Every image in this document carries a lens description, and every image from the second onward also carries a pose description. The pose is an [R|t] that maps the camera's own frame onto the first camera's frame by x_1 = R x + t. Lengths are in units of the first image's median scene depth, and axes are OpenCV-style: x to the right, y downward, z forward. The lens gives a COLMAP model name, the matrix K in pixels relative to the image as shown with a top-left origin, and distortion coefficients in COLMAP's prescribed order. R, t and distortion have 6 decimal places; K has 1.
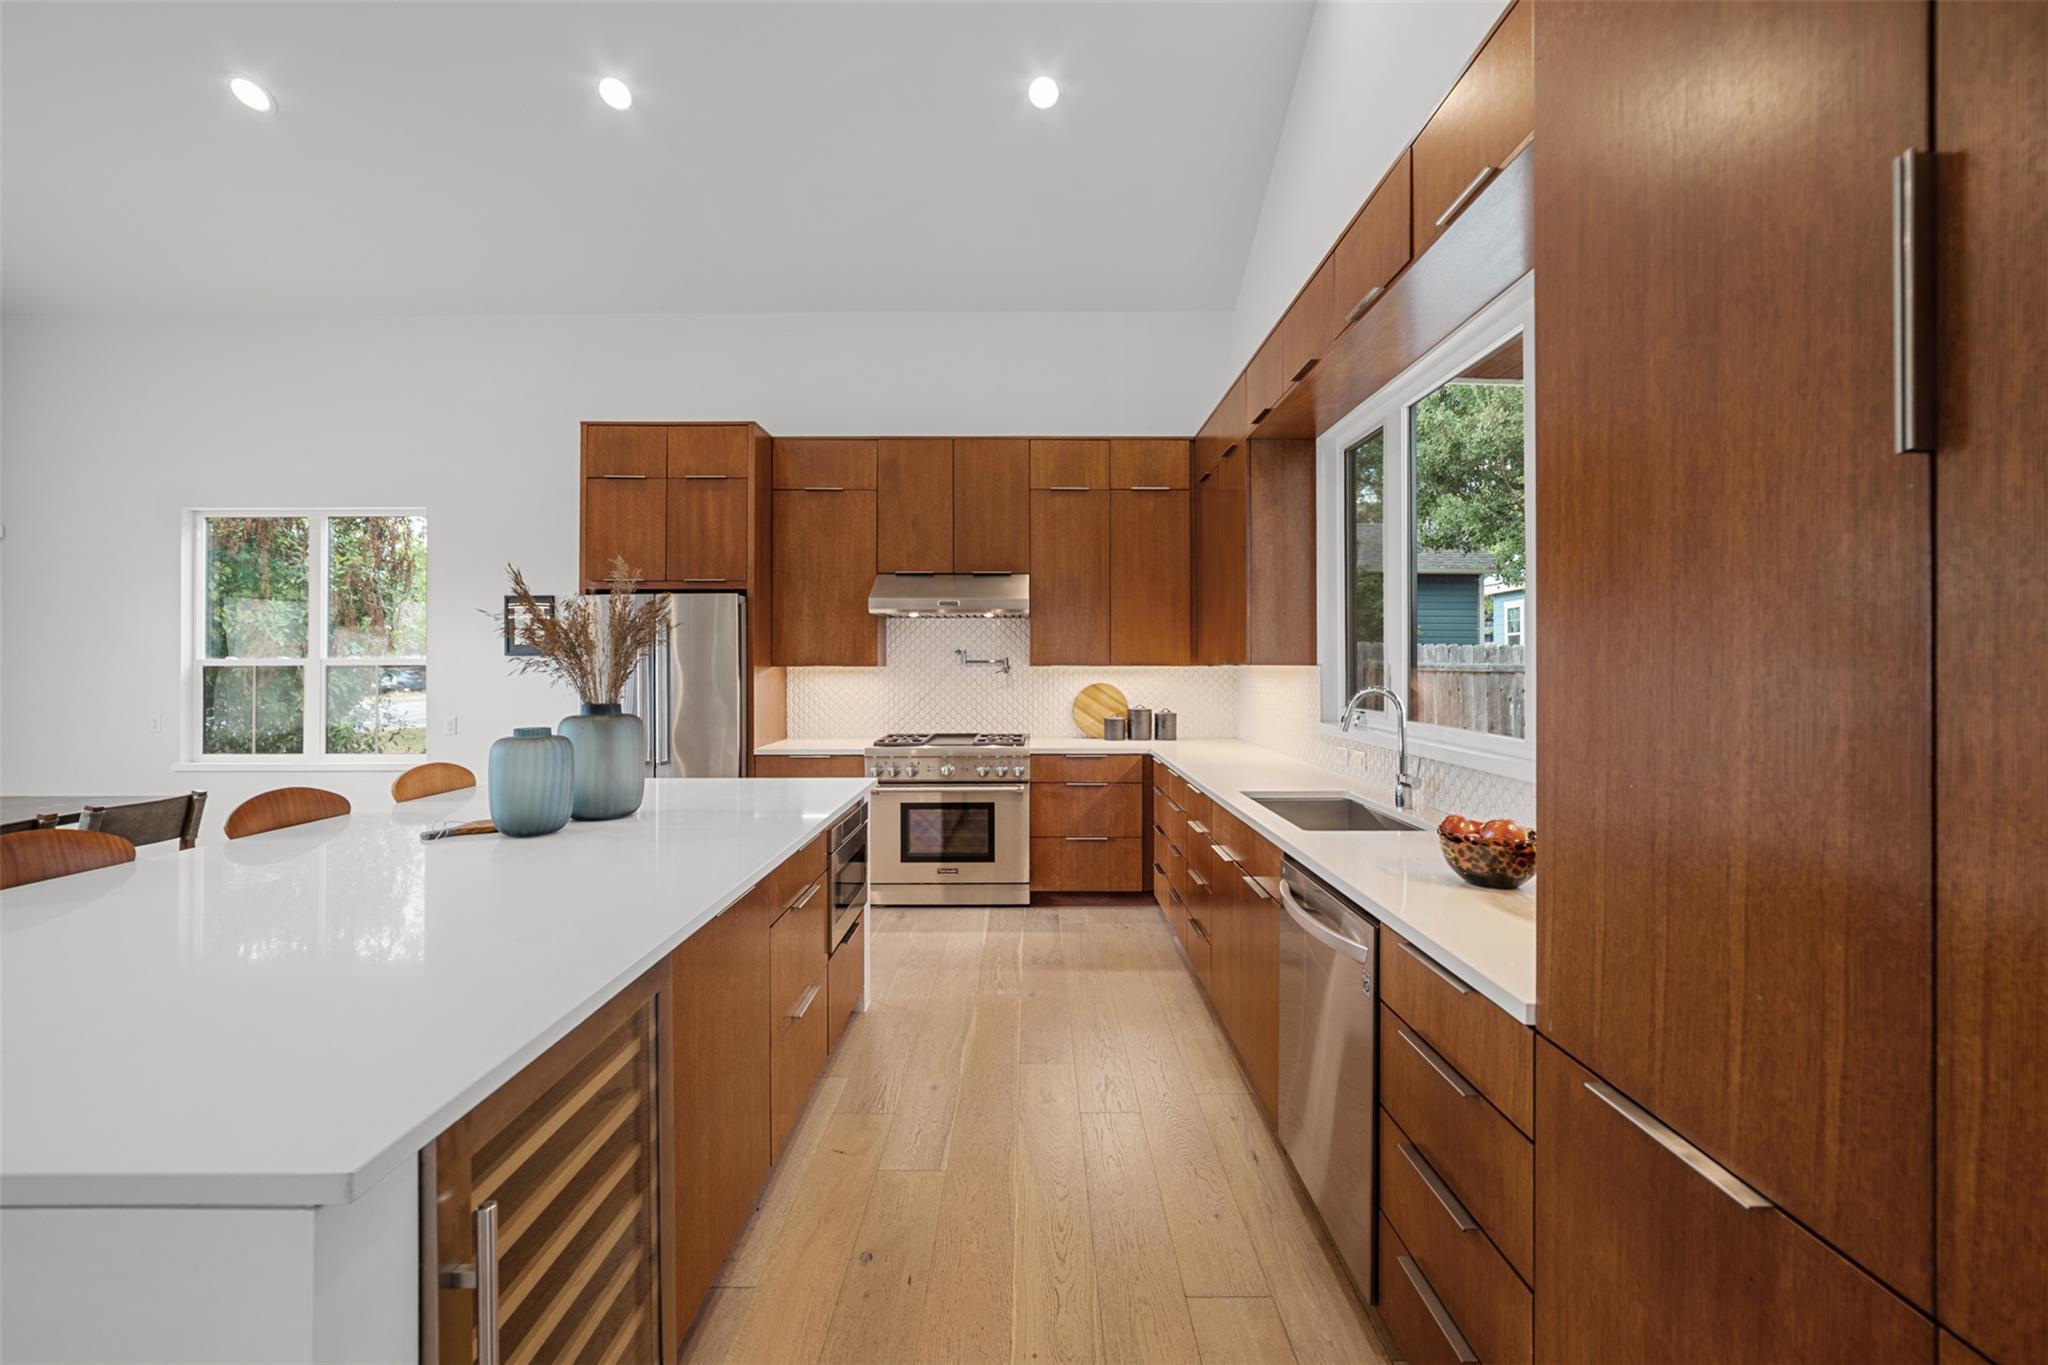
lens RADIAL K [[835.9, 0, 1032.8], [0, 835.9, 657.7], [0, 0, 1]] dist [-0.009013, -0.000022]
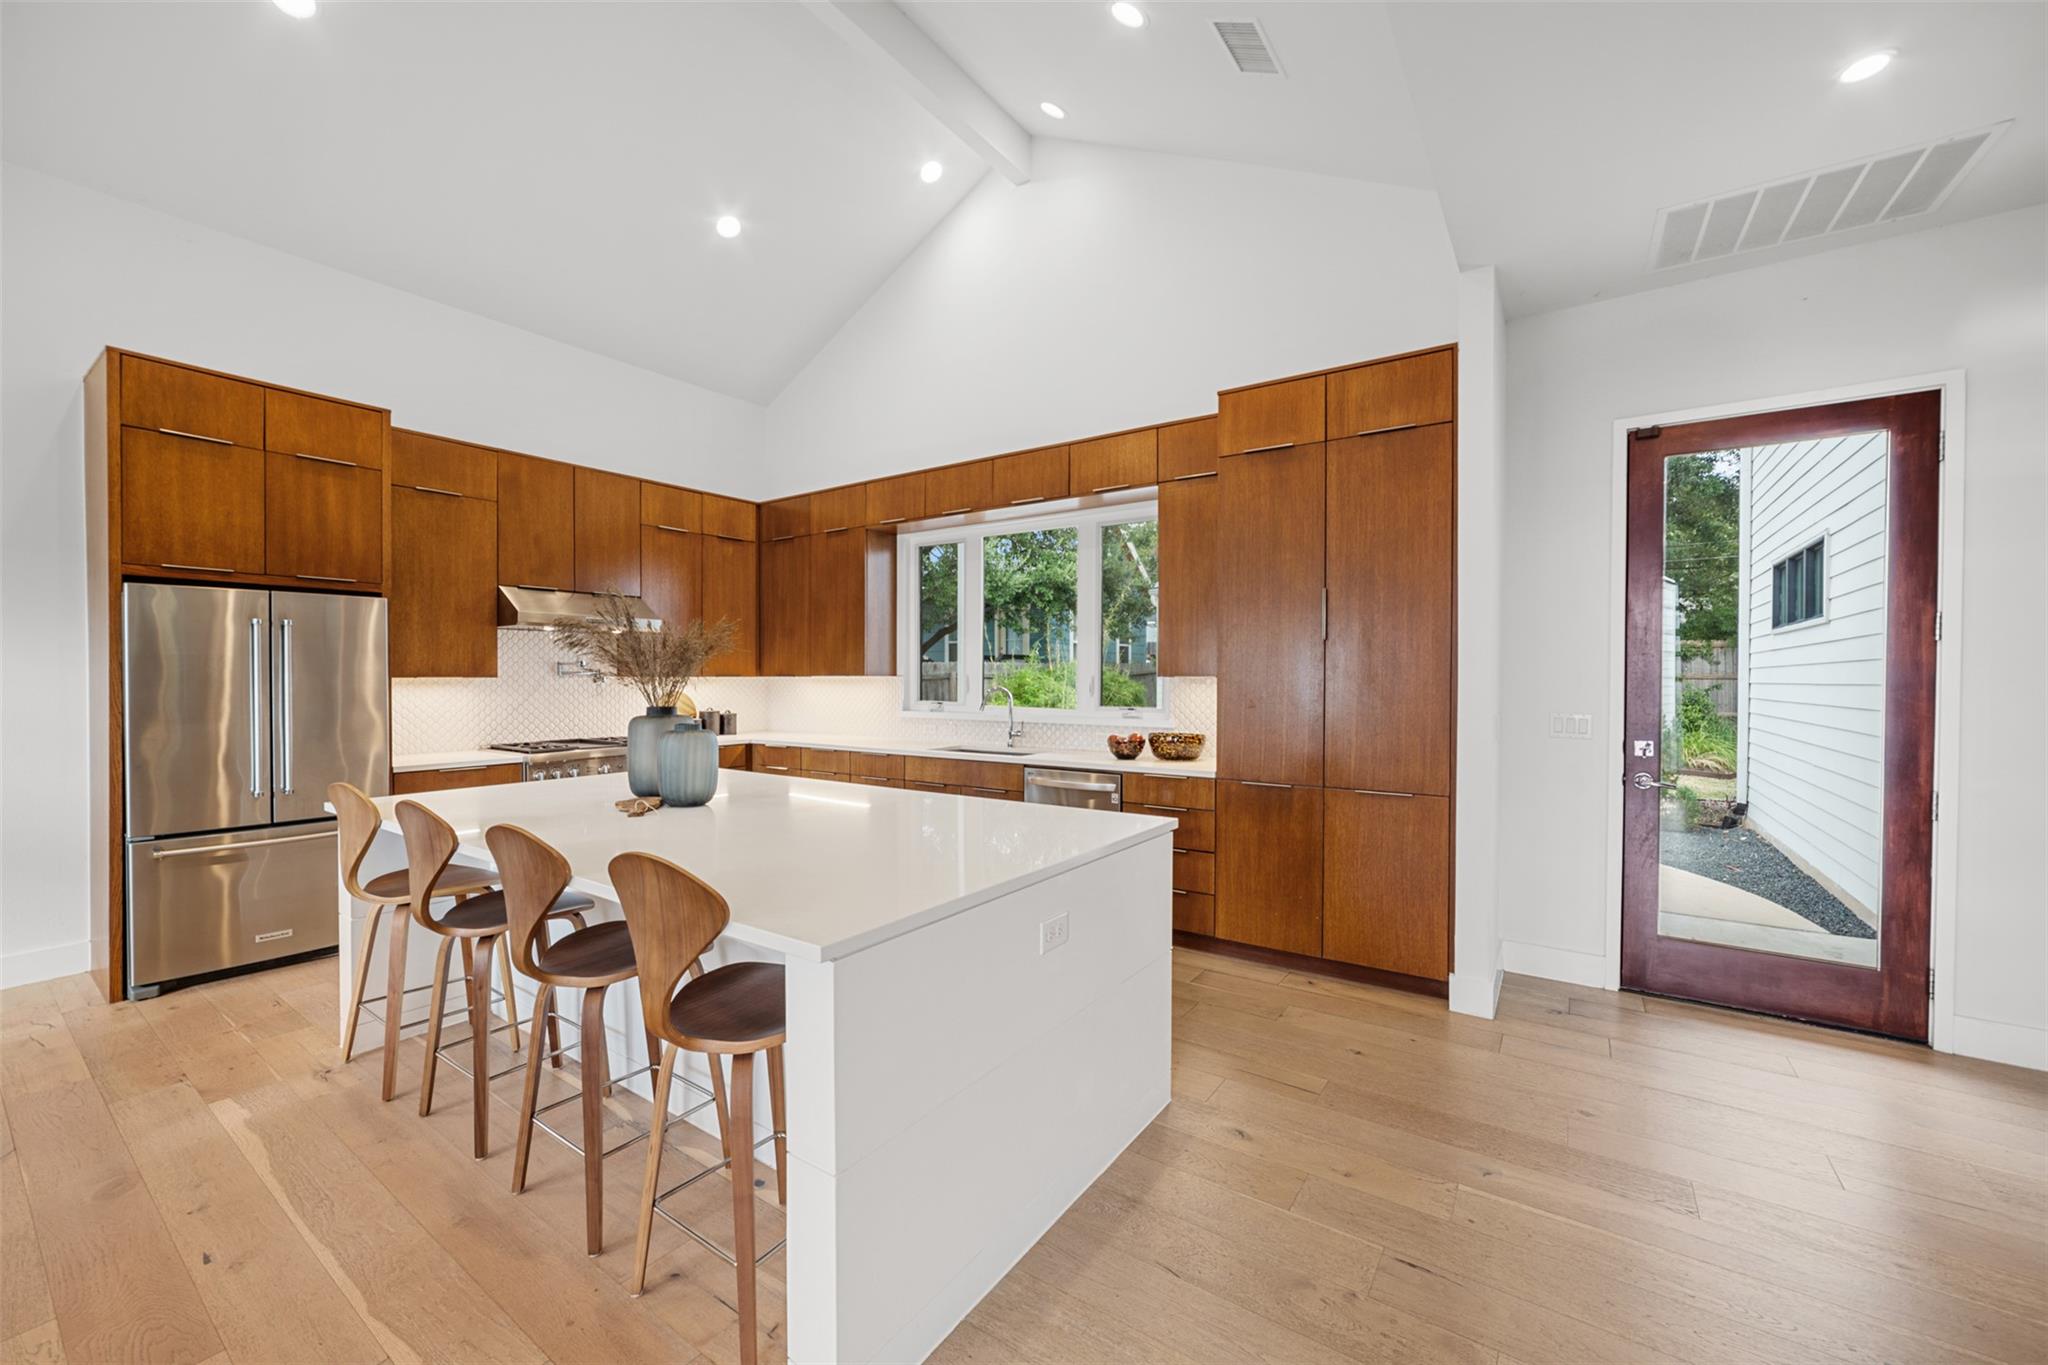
lens RADIAL K [[800.4, 0, 1006.7], [0, 800.4, 681.8], [0, 0, 1]] dist [-0.021521, 0.008188]
pose [[0.580993, -0.005376, 0.813891, -0.648143], [-0.006358, 0.999918, 0.011143, 0.001346], [-0.813884, -0.011649, 0.580911, -0.059643]]
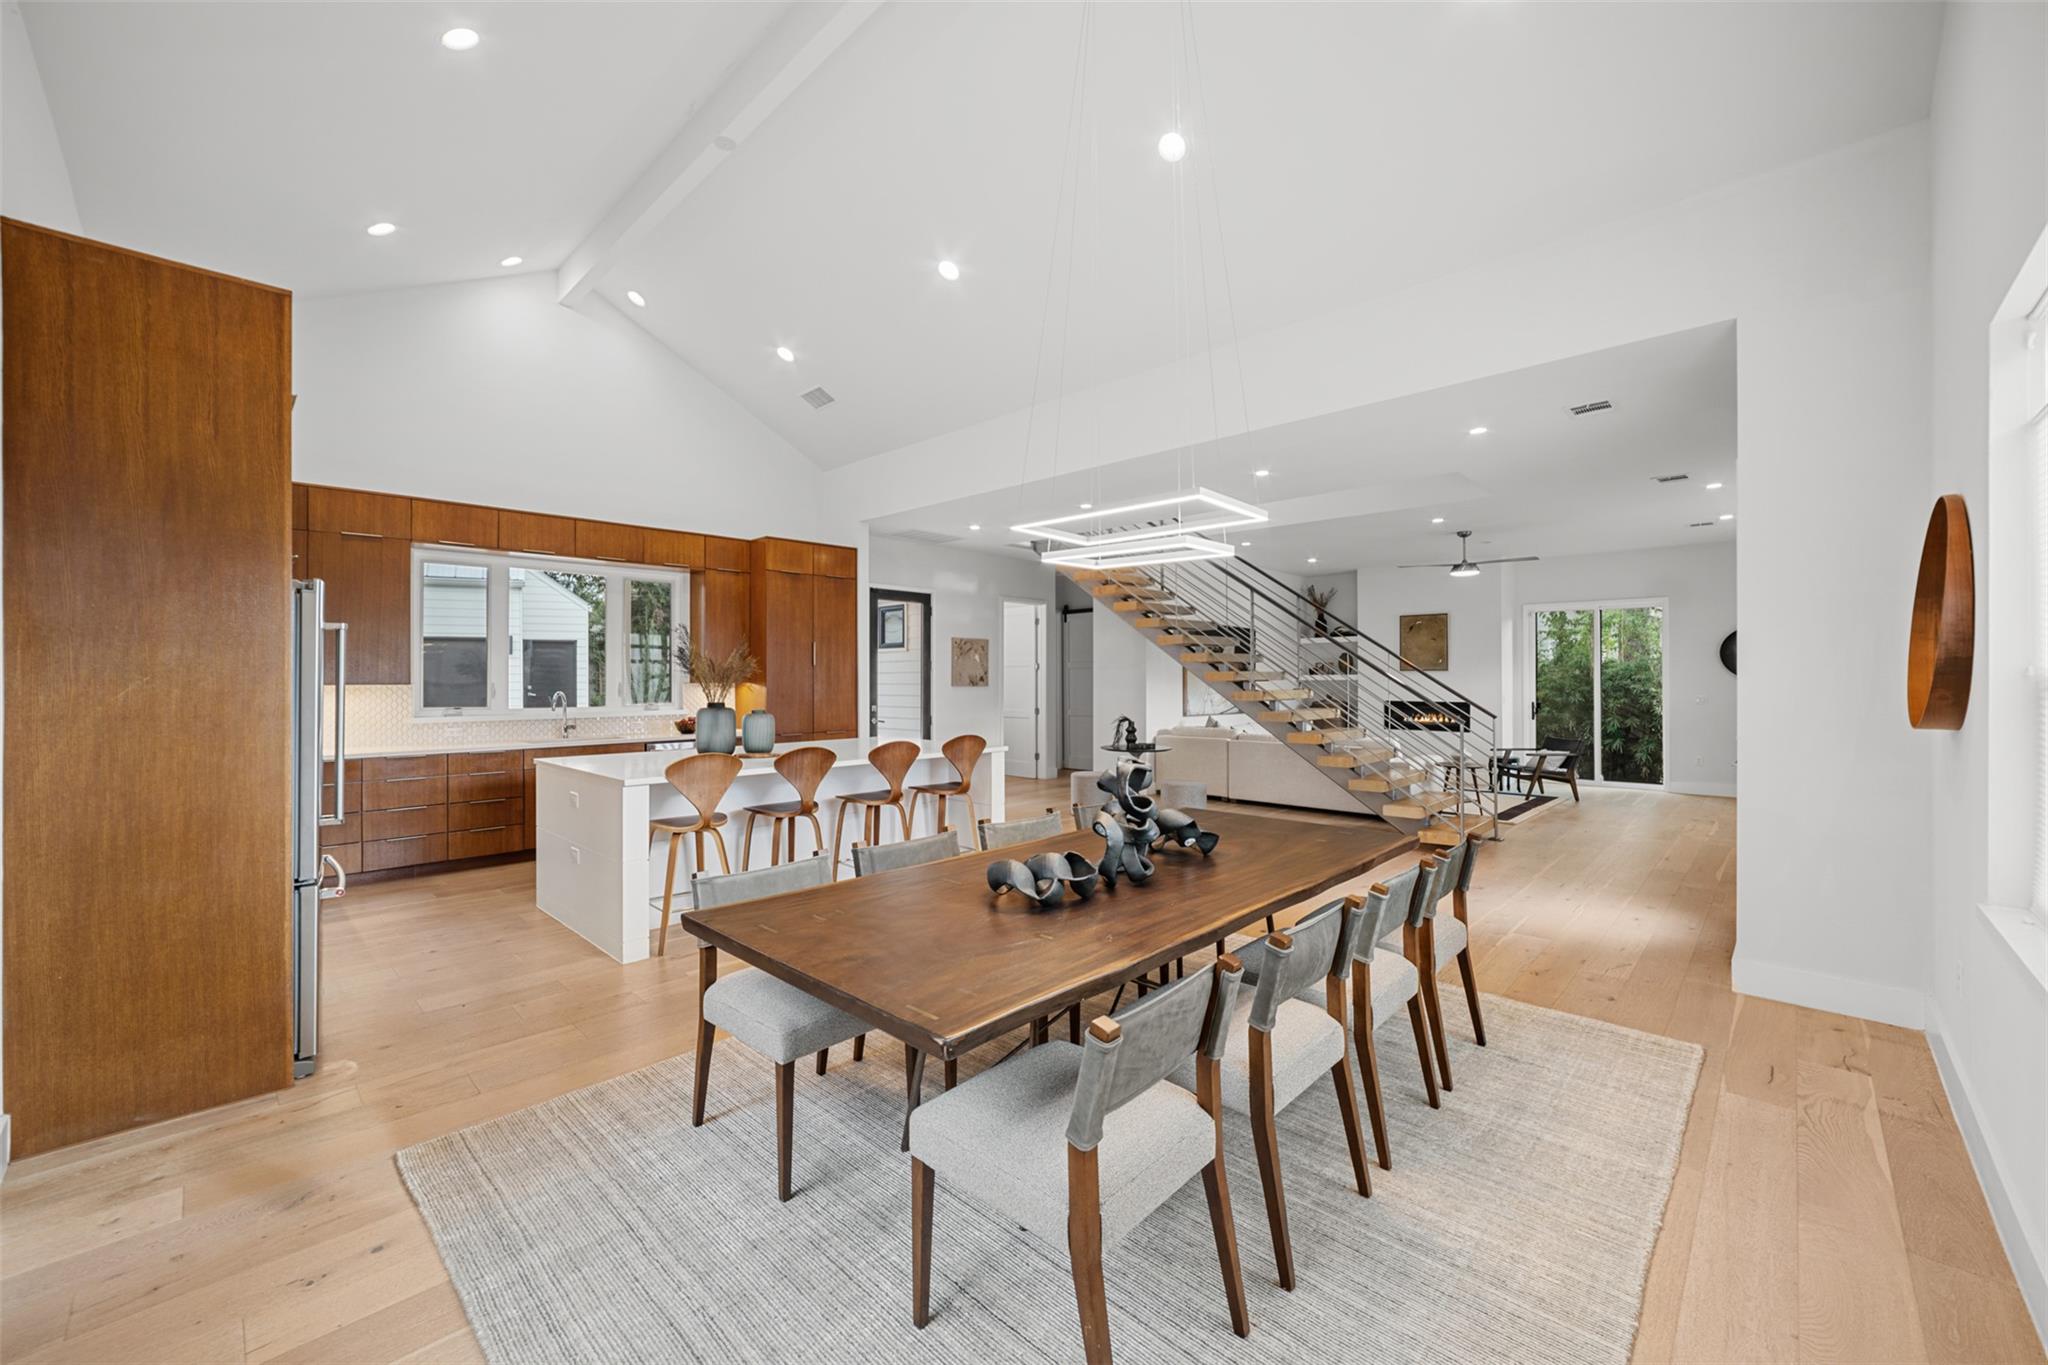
lens RADIAL K [[800.4, 0, 1006.7], [0, 800.4, 681.8], [0, 0, 1]] dist [-0.021521, 0.008188]
pose [[-0.708271, -0.000066, 0.705940, -1.317319], [-0.000854, 0.999999, -0.000764, 0.003246], [-0.705940, -0.001144, -0.708271, 1.030658]]
